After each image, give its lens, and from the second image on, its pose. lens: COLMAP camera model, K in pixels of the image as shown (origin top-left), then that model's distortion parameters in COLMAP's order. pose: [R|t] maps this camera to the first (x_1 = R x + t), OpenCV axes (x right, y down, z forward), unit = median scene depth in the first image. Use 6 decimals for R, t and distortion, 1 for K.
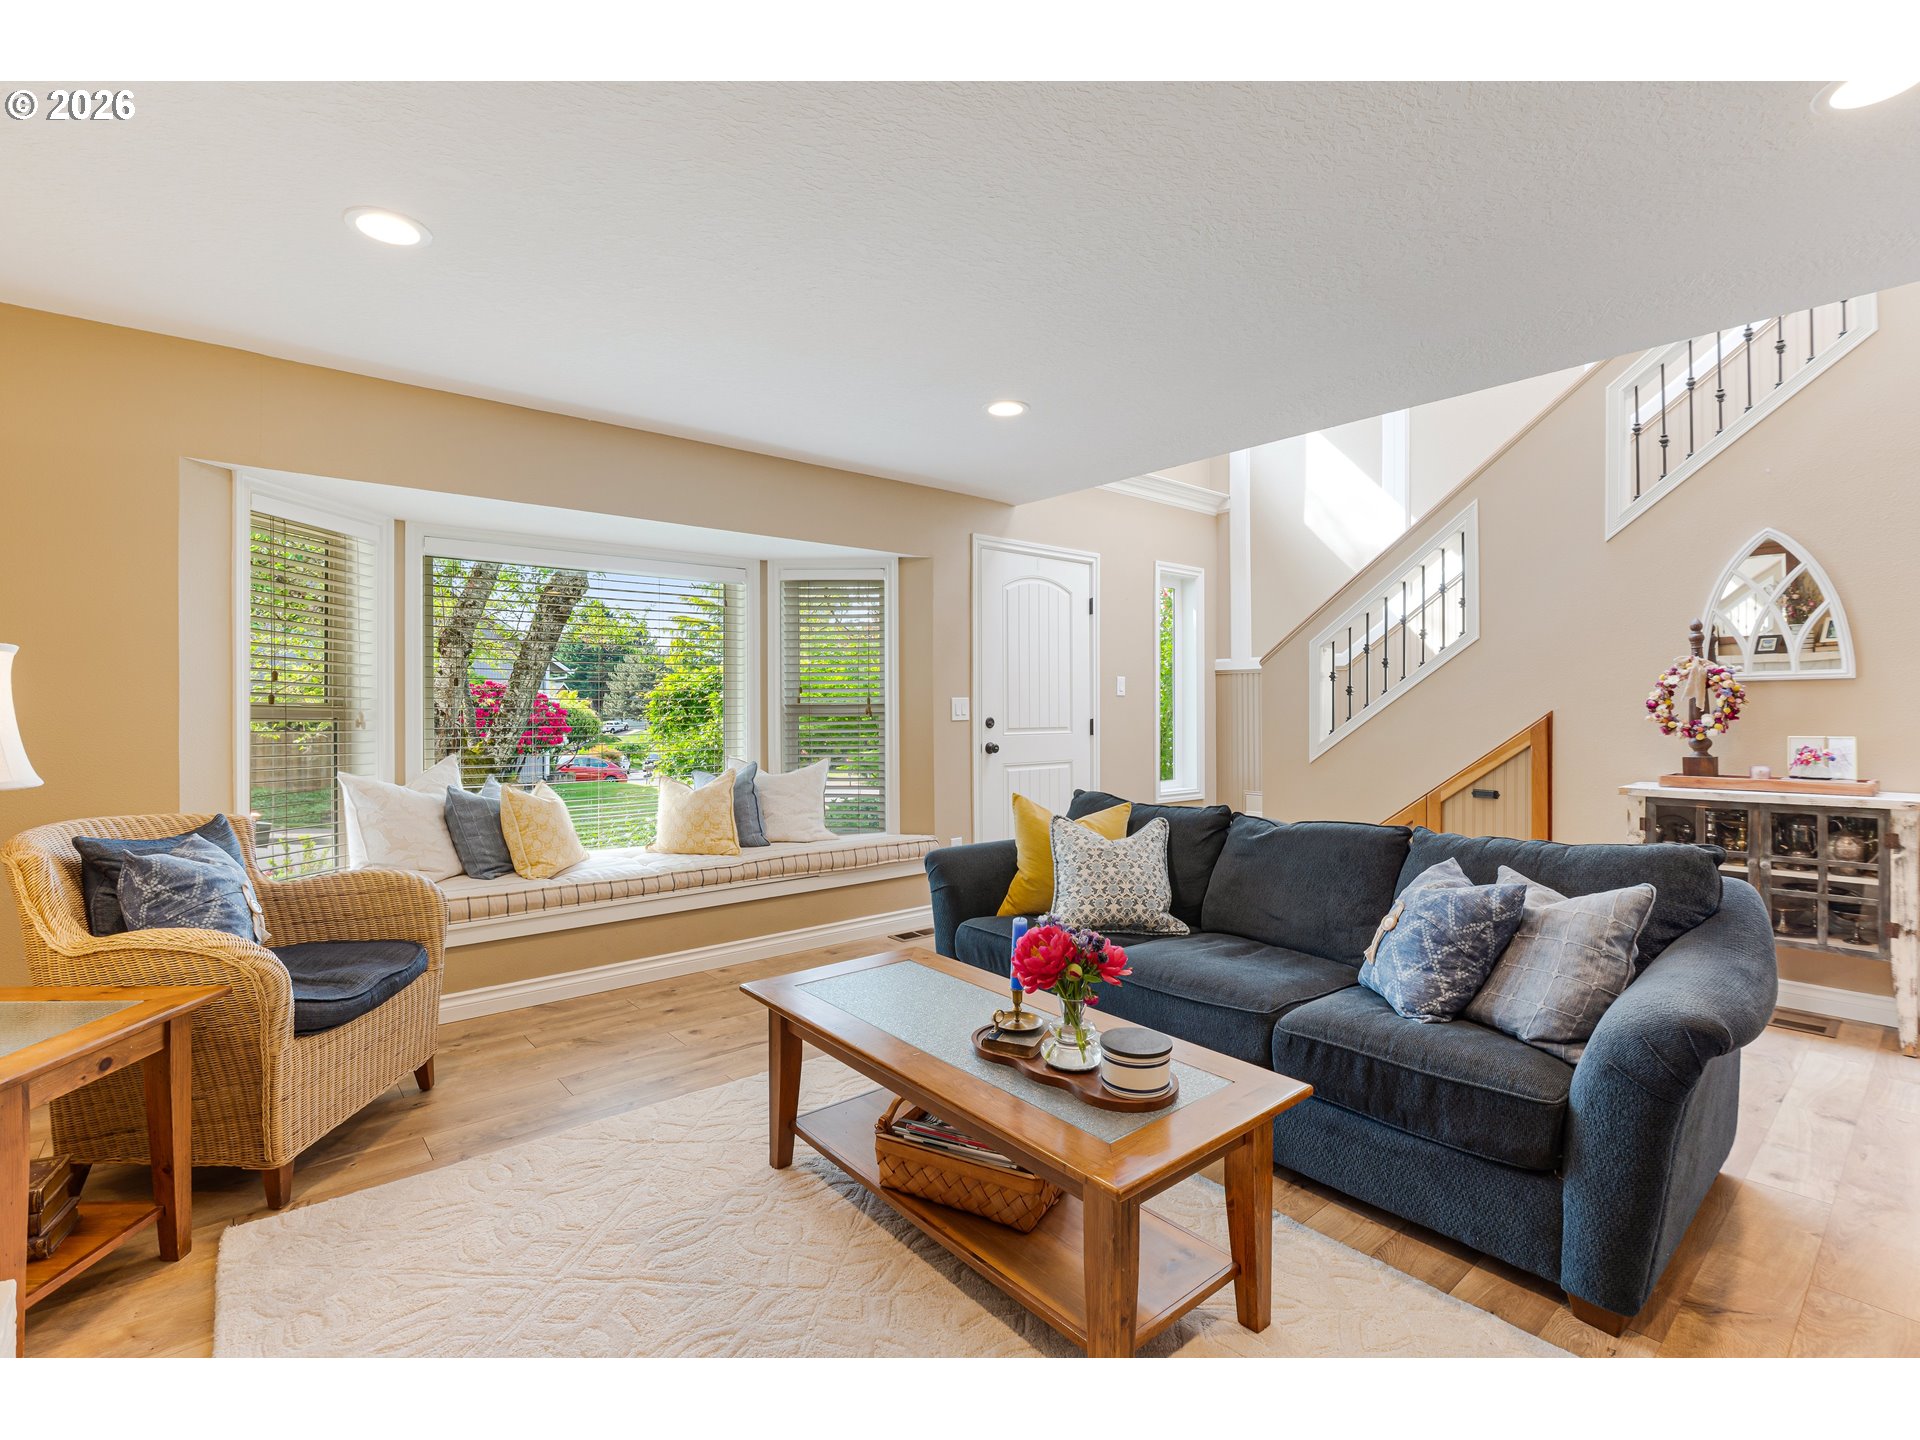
lens RADIAL K [[881.2, 0, 965.9], [0, 881.2, 715.1], [0, 0, 1]] dist [-0.011950, -0.001126]
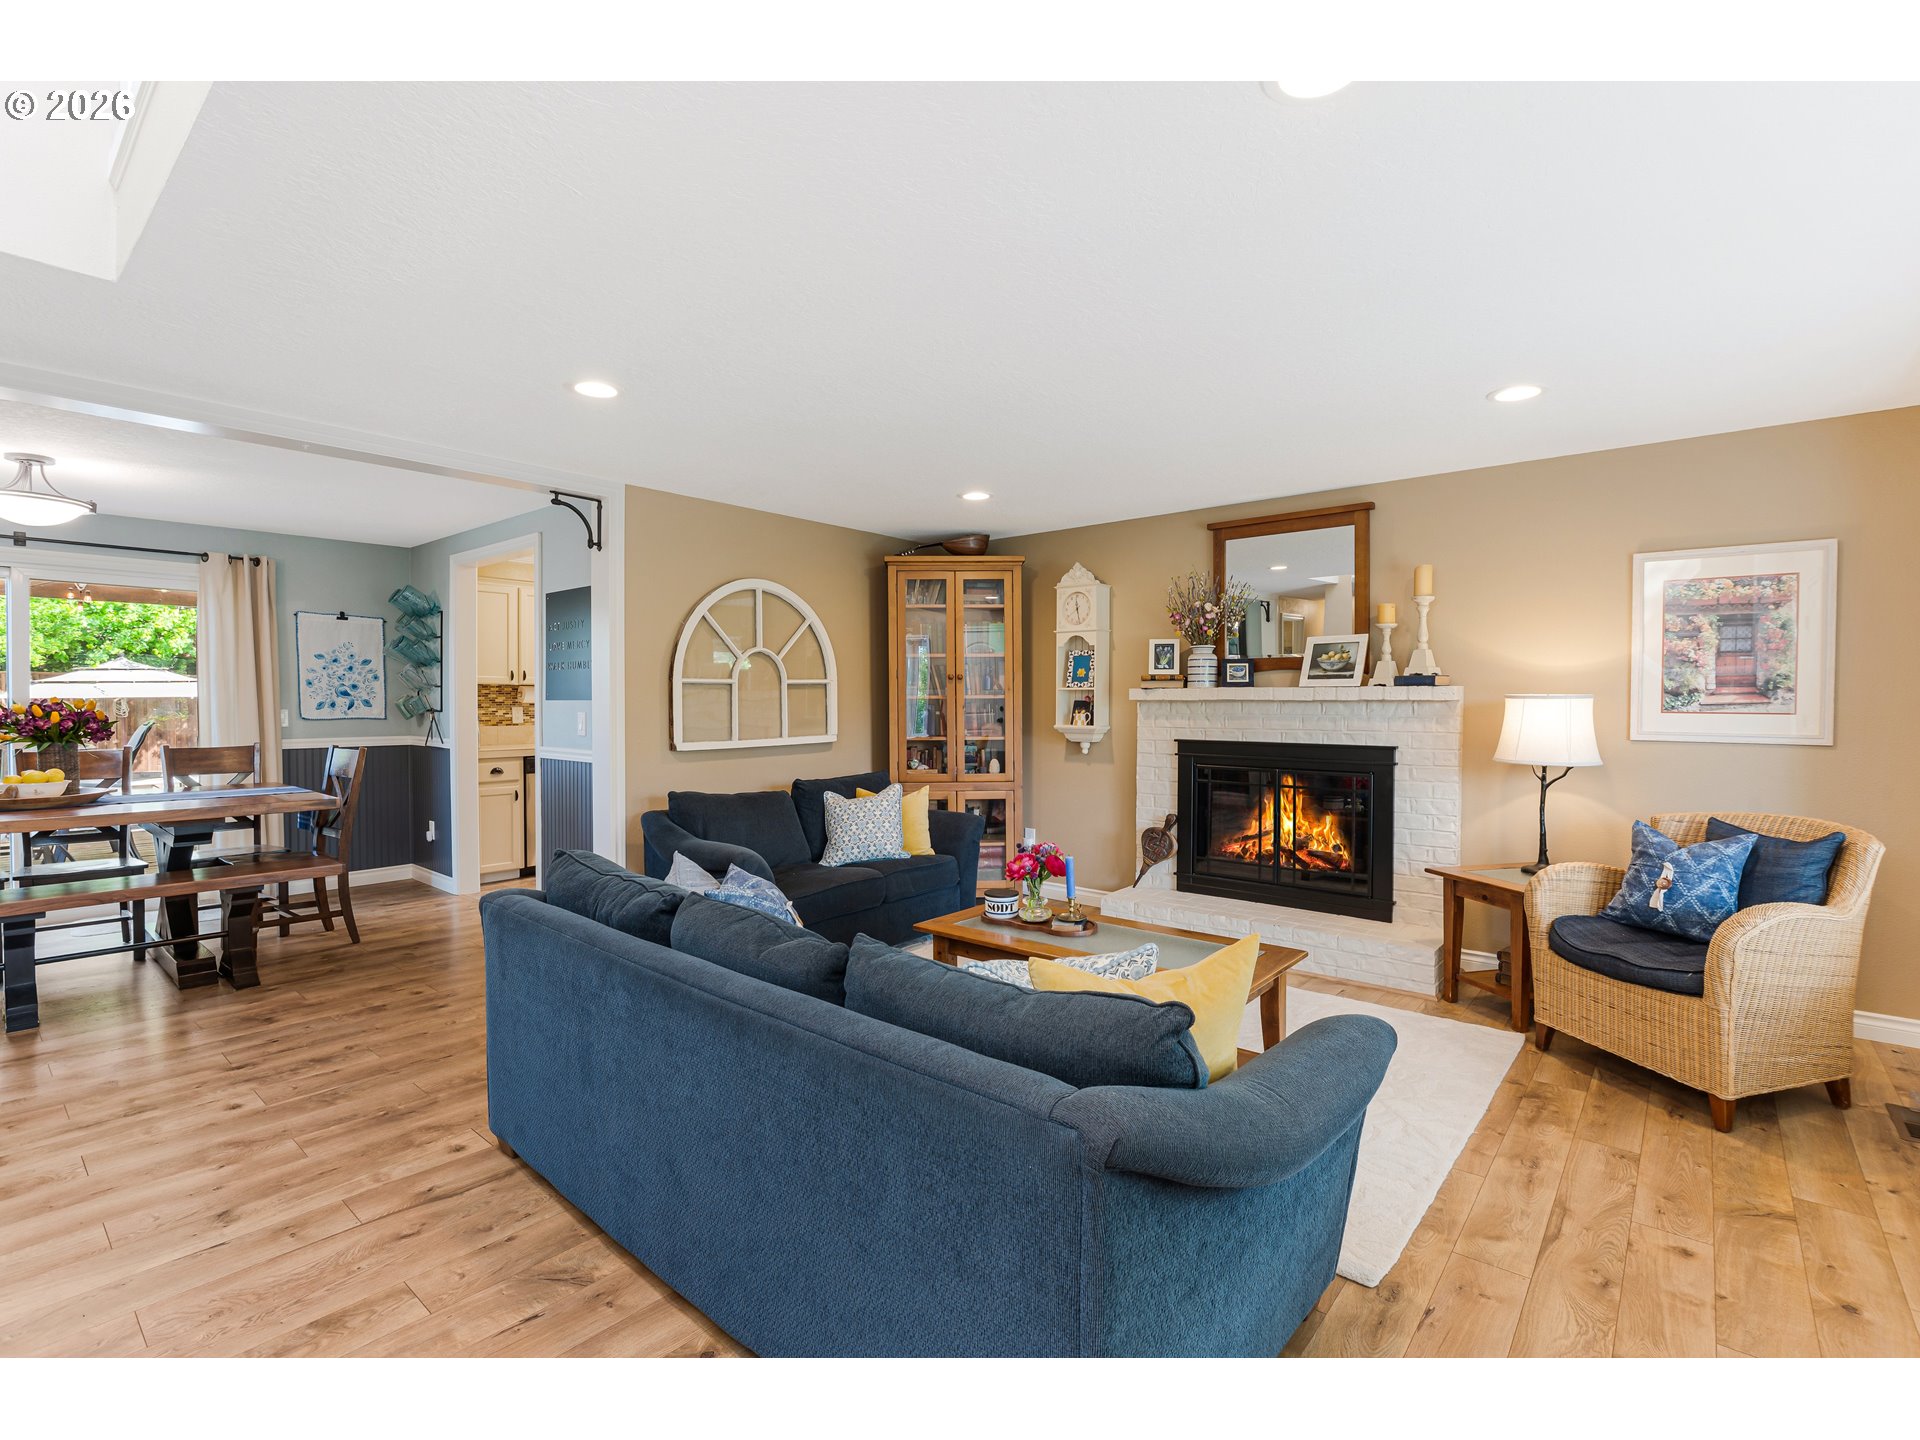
lens RADIAL K [[881.2, 0, 943.0], [0, 881.2, 713.4], [0, 0, 1]] dist [-0.011950, -0.001126]
pose [[-0.988937, 0.006036, -0.148215, 0.305594], [0.001387, 0.999504, 0.031450, -0.054219], [0.148332, 0.030897, -0.988455, 1.455398]]
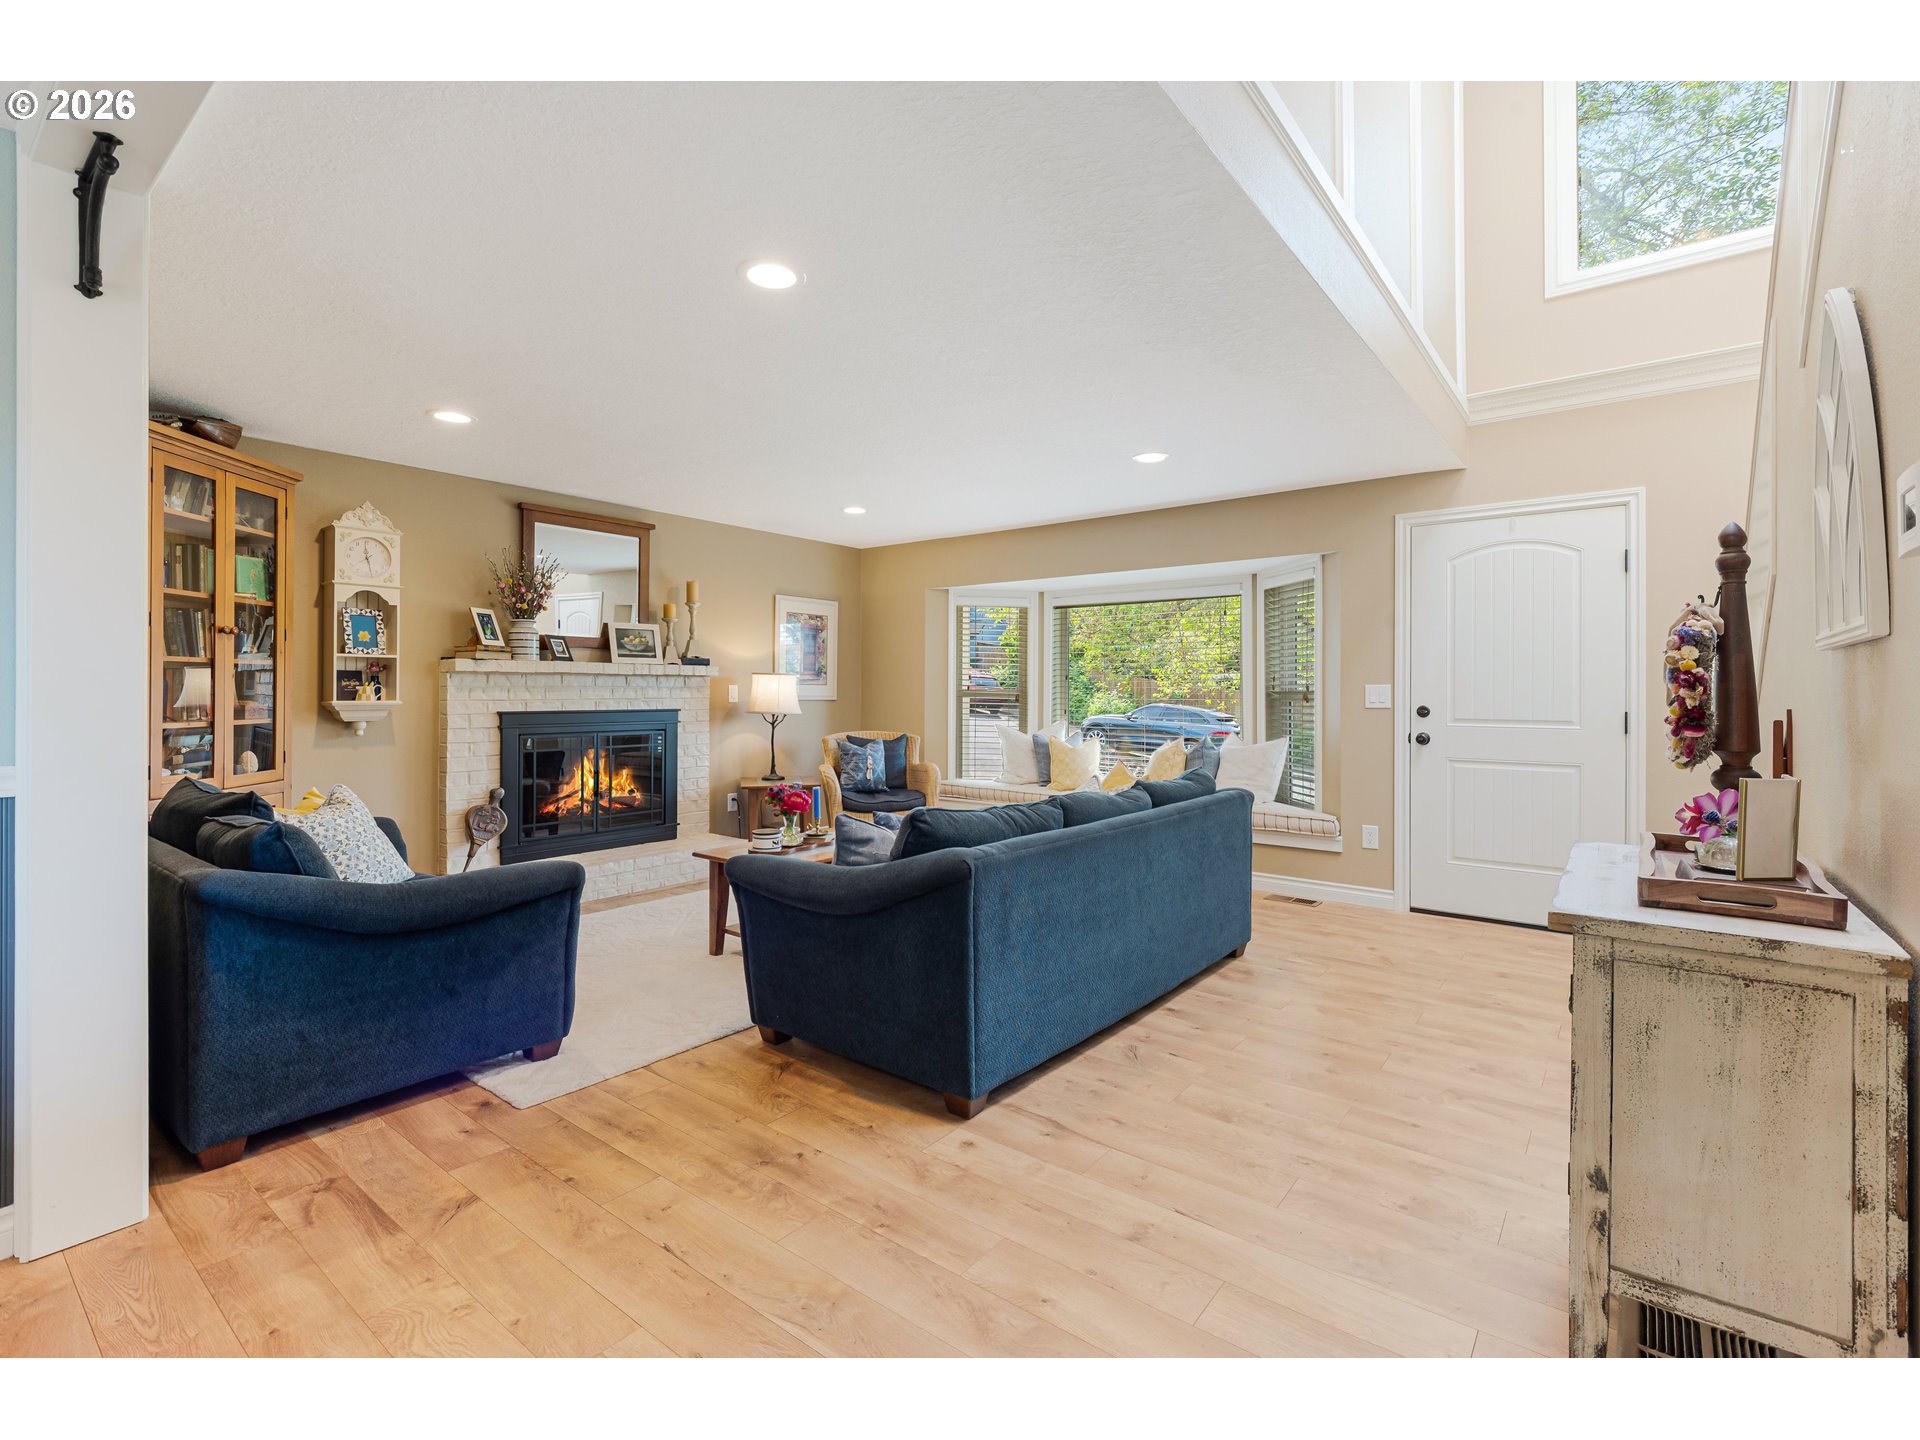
lens RADIAL K [[881.2, 0, 949.7], [0, 881.2, 701.9], [0, 0, 1]] dist [-0.011950, -0.001126]
pose [[0.183856, 0.013327, -0.982863, 1.280935], [-0.015038, 0.999829, 0.010744, -0.006188], [0.982838, 0.012805, 0.184025, 0.507691]]
